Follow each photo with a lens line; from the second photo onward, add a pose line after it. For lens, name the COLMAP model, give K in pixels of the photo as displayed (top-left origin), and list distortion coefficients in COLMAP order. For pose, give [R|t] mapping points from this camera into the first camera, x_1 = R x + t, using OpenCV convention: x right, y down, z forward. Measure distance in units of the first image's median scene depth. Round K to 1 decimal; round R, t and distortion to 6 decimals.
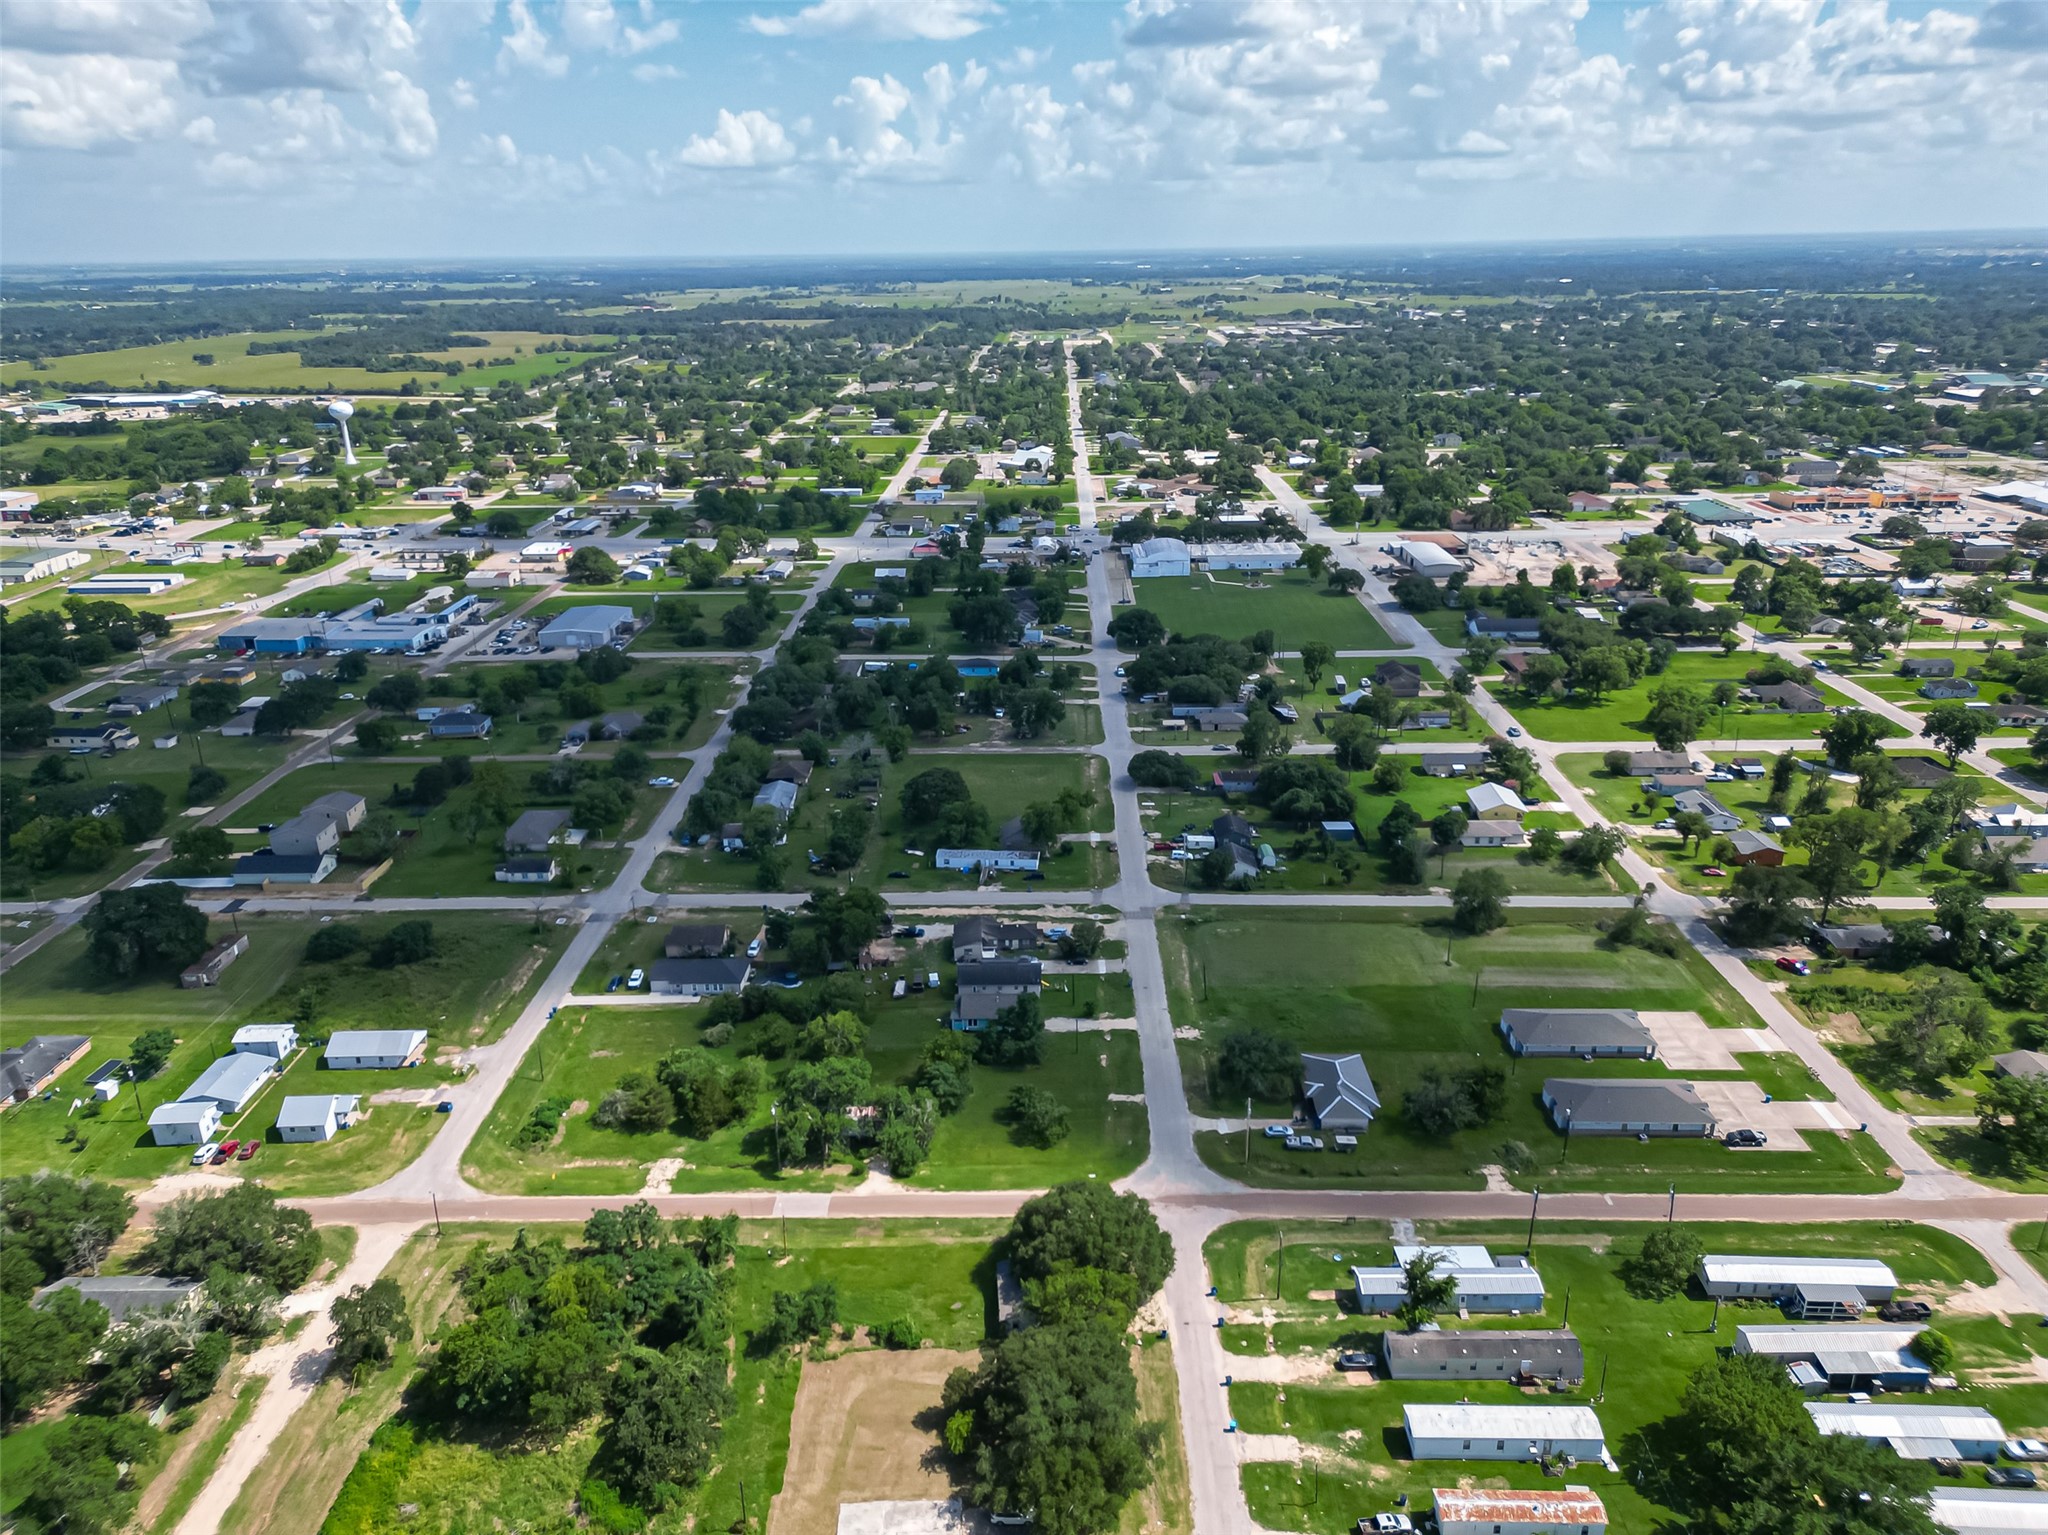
lens RADIAL K [[1431.2, 0, 1015.5], [0, 1431.2, 744.2], [0, 0, 1]] dist [0.068274, -0.053941]
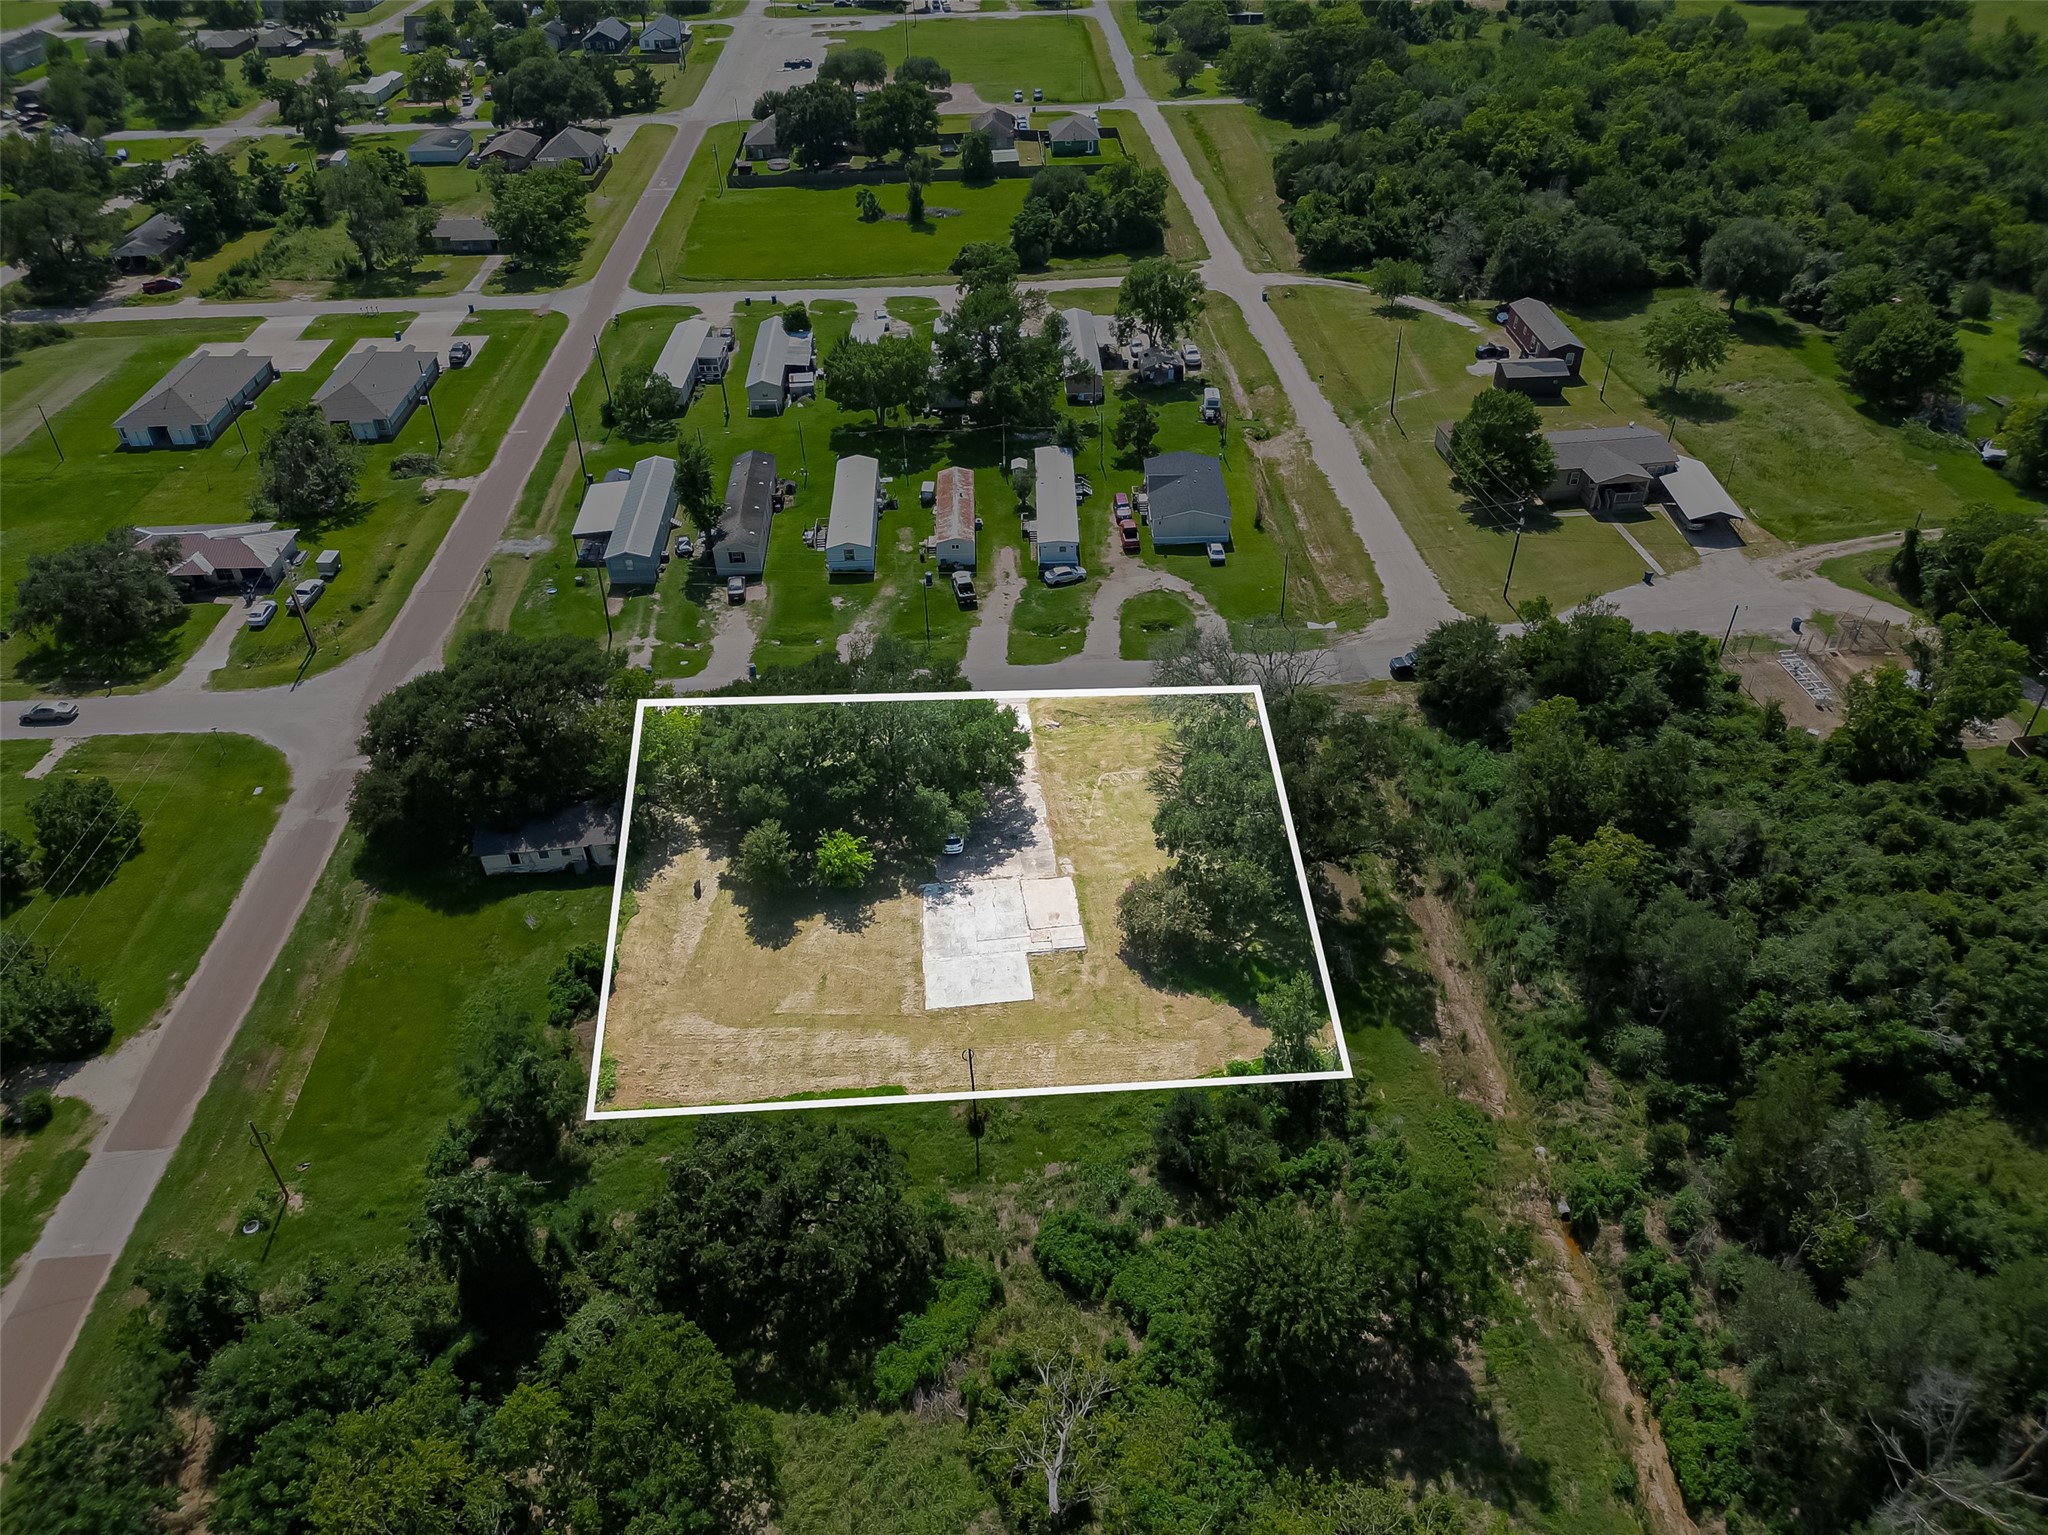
lens RADIAL K [[1431.2, 0, 1021.4], [0, 1431.2, 764.1], [0, 0, 1]] dist [0.068274, -0.053941]
pose [[-0.059883, -0.589737, 0.805372, -0.395487], [0.350668, 0.742968, 0.570115, 0.059919], [-0.934583, 0.316558, 0.162310, 0.561369]]
